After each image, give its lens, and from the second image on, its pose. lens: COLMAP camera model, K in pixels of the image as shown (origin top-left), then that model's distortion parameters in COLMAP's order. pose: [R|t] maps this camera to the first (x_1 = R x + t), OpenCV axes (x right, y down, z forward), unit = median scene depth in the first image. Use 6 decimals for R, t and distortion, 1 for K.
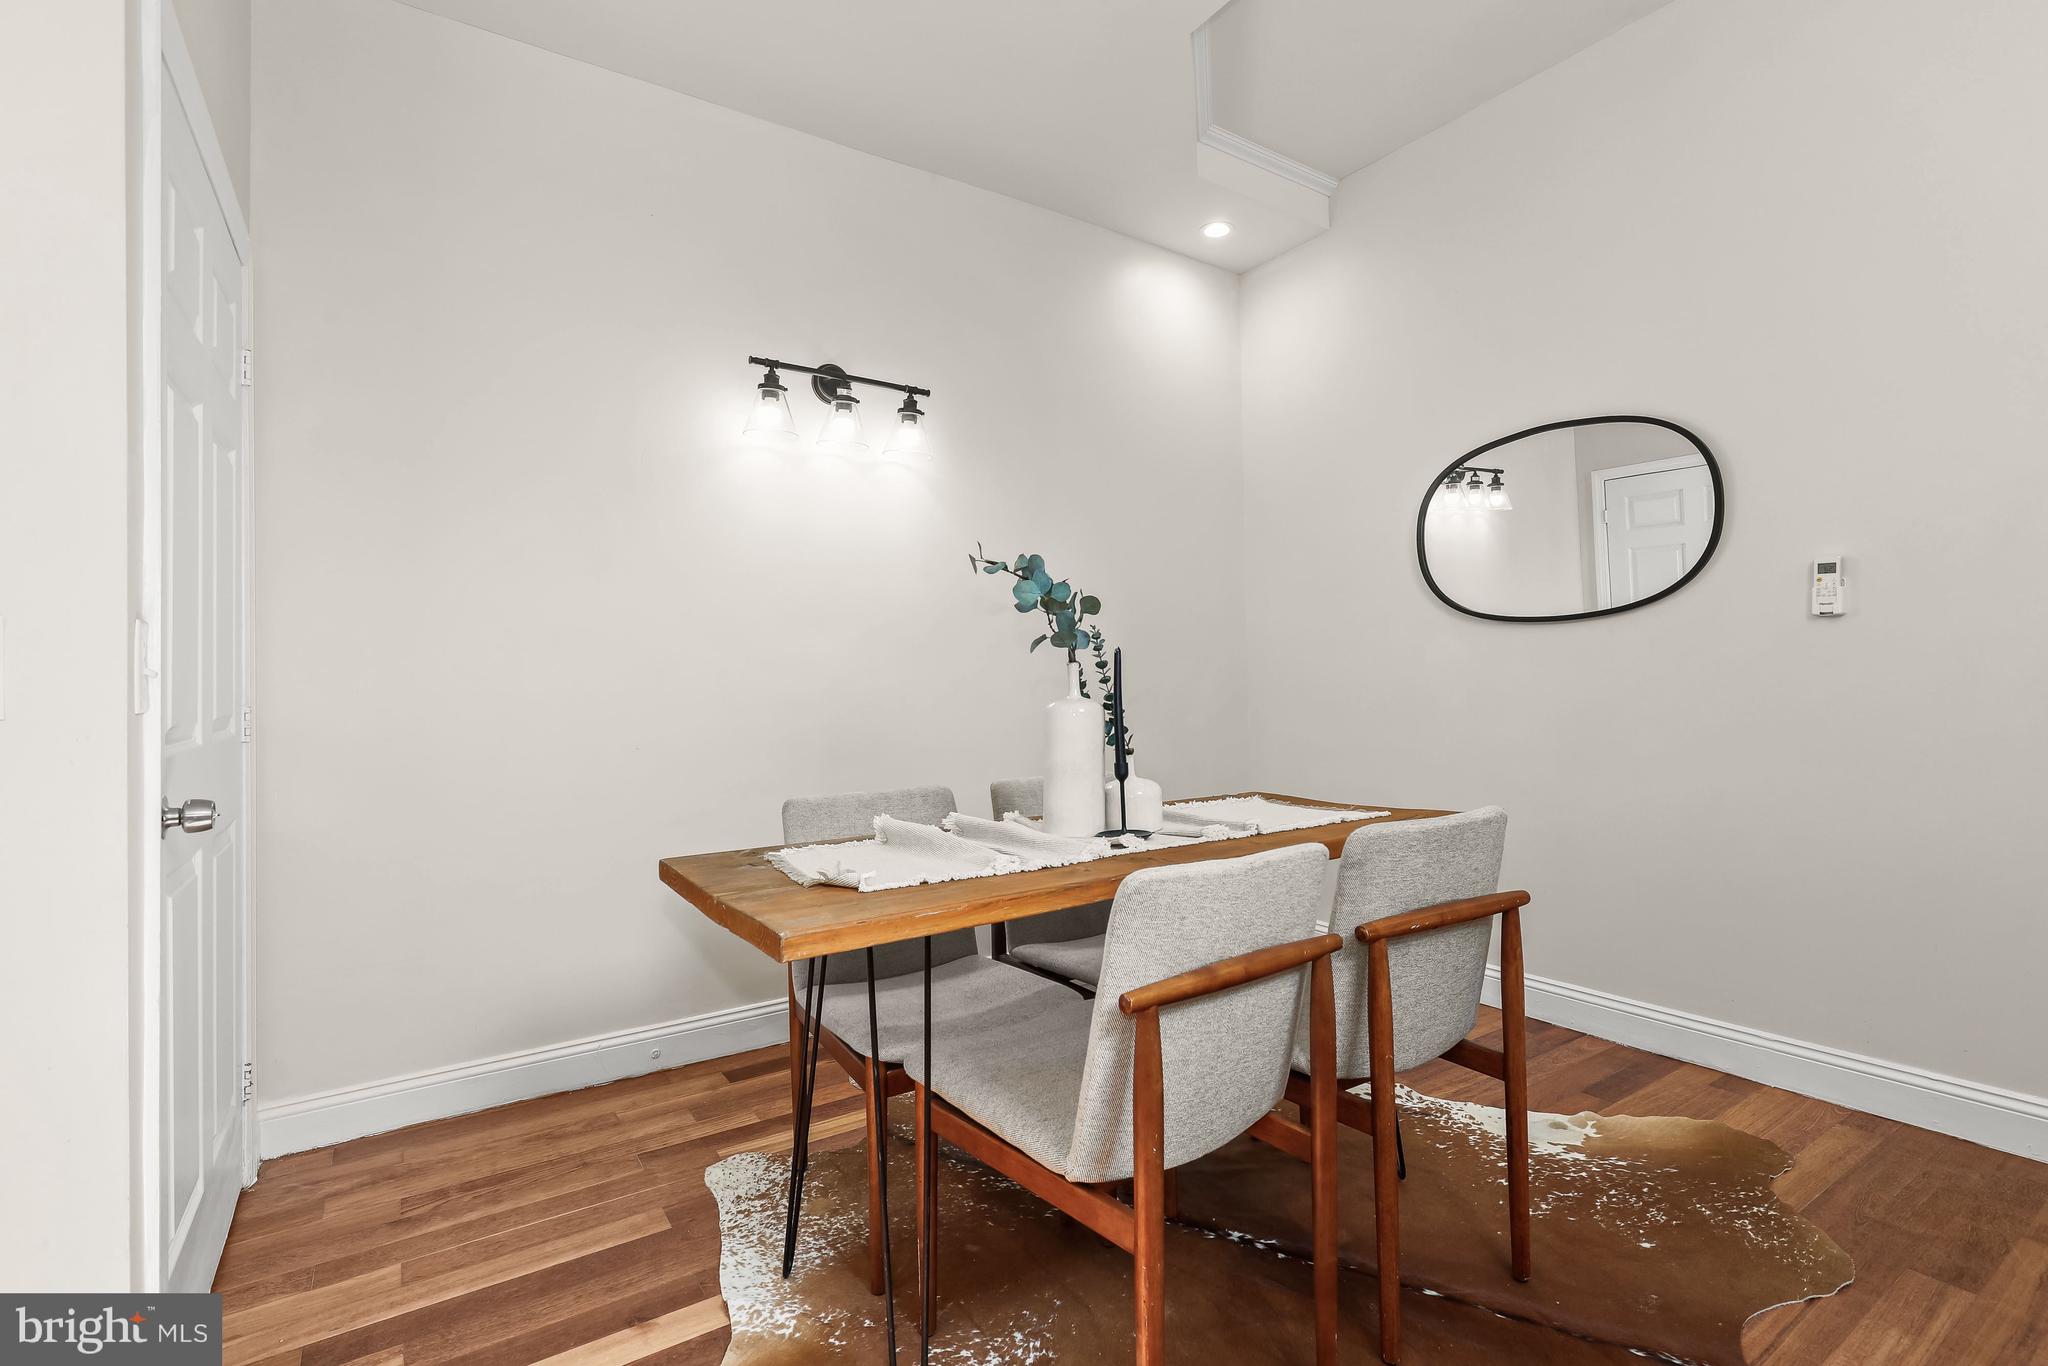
lens RADIAL K [[944.6, 0, 1029.9], [0, 944.6, 680.0], [0, 0, 1]] dist [0.002128, -0.000192]
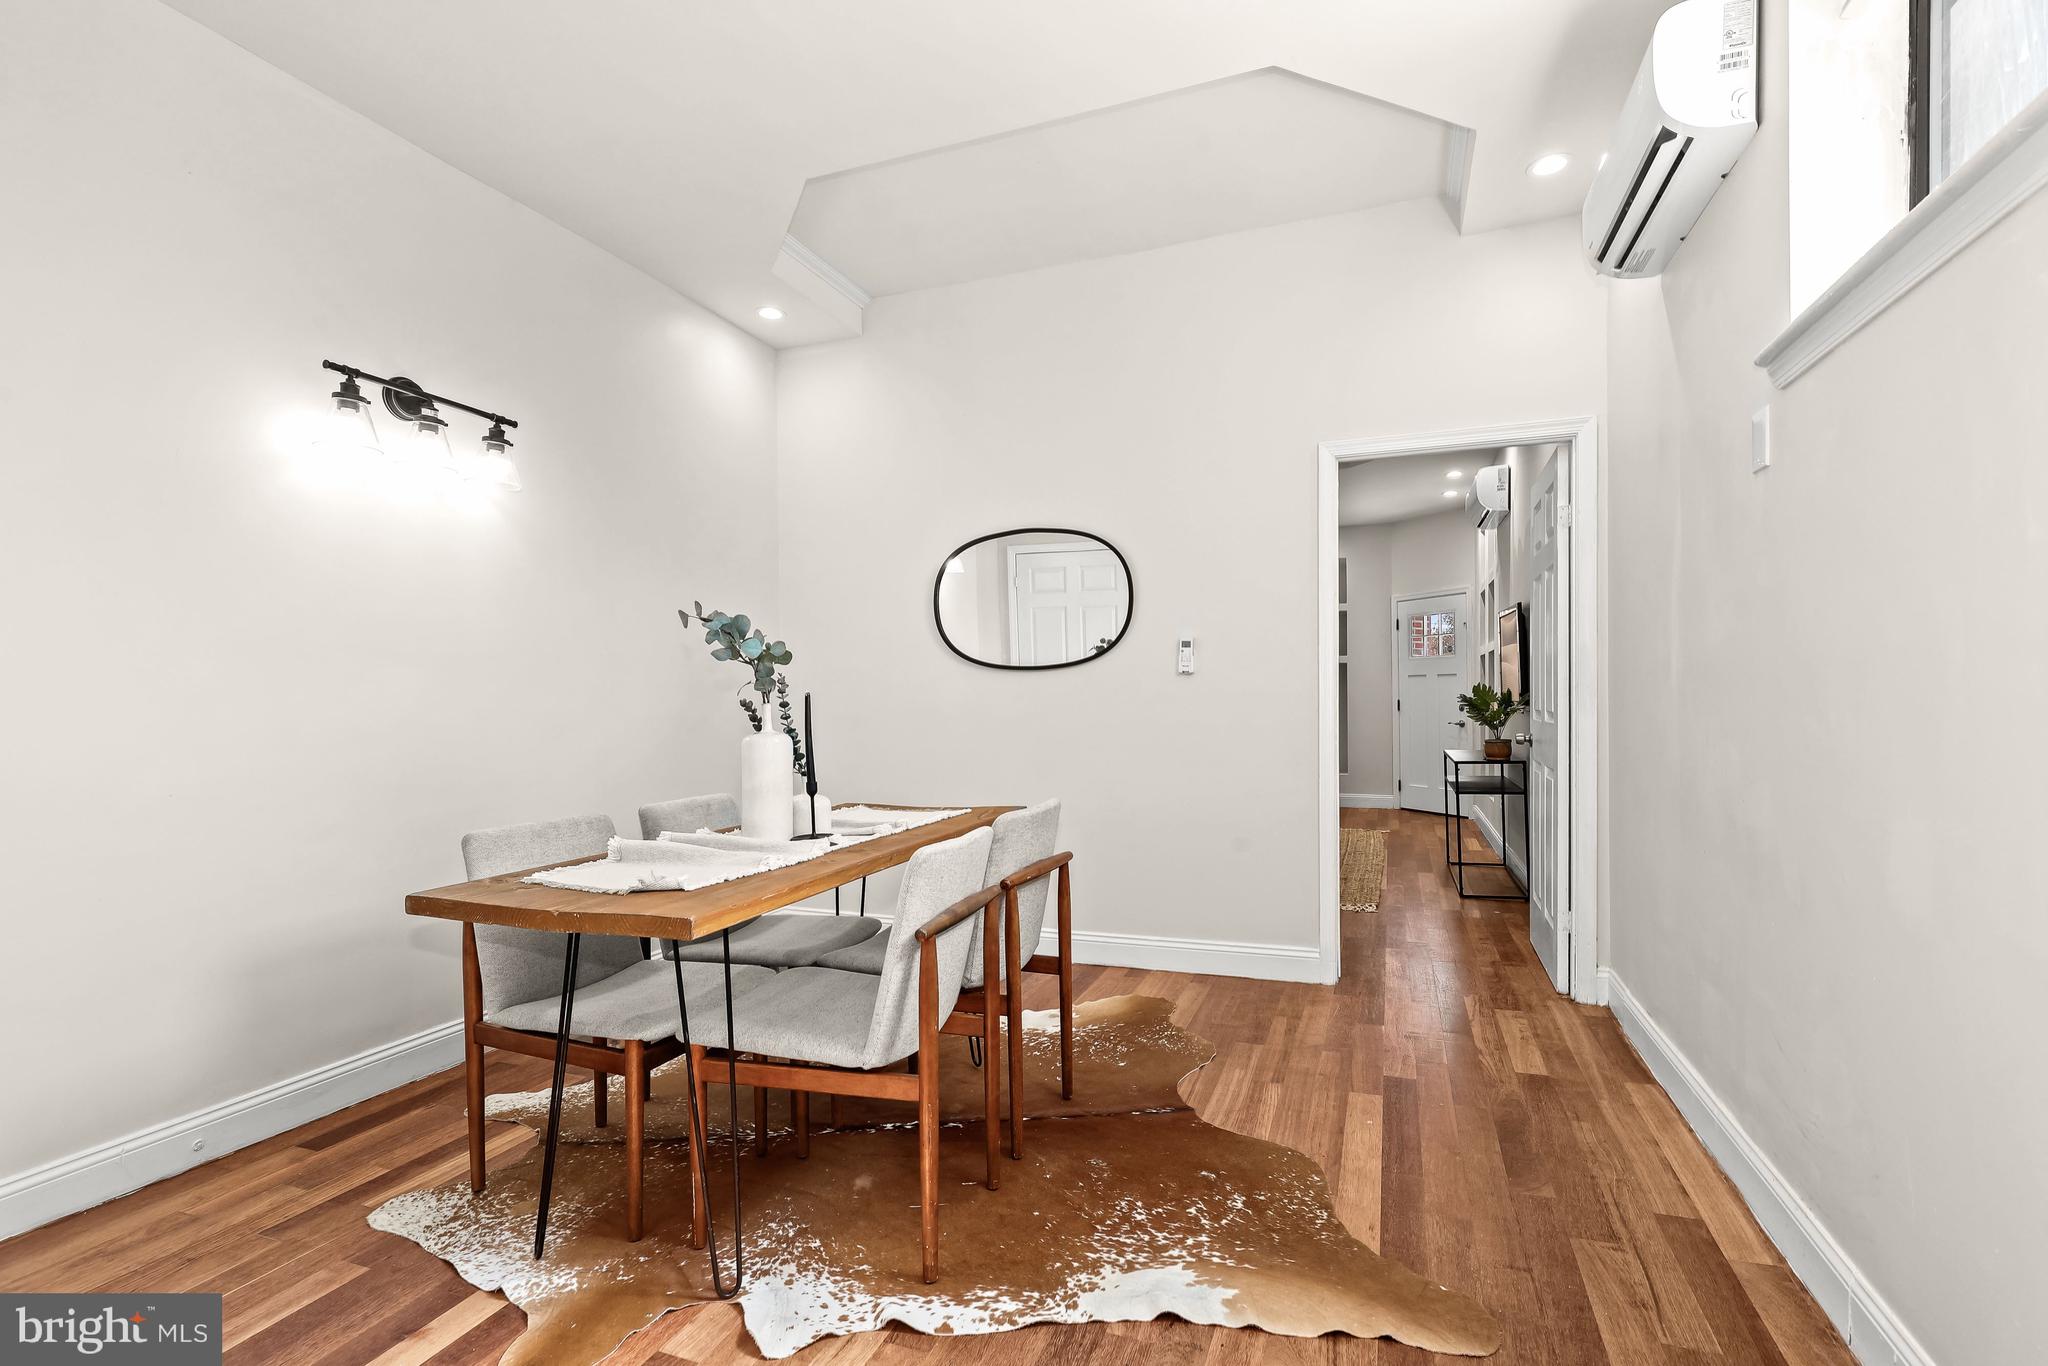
lens RADIAL K [[944.6, 0, 1026.1], [0, 944.6, 726.0], [0, 0, 1]] dist [0.002128, -0.000192]
pose [[0.816374, -0.010899, 0.577421, -0.346806], [-0.003107, 0.999725, 0.023264, -0.016079], [-0.577516, -0.020786, 0.816115, -0.181057]]
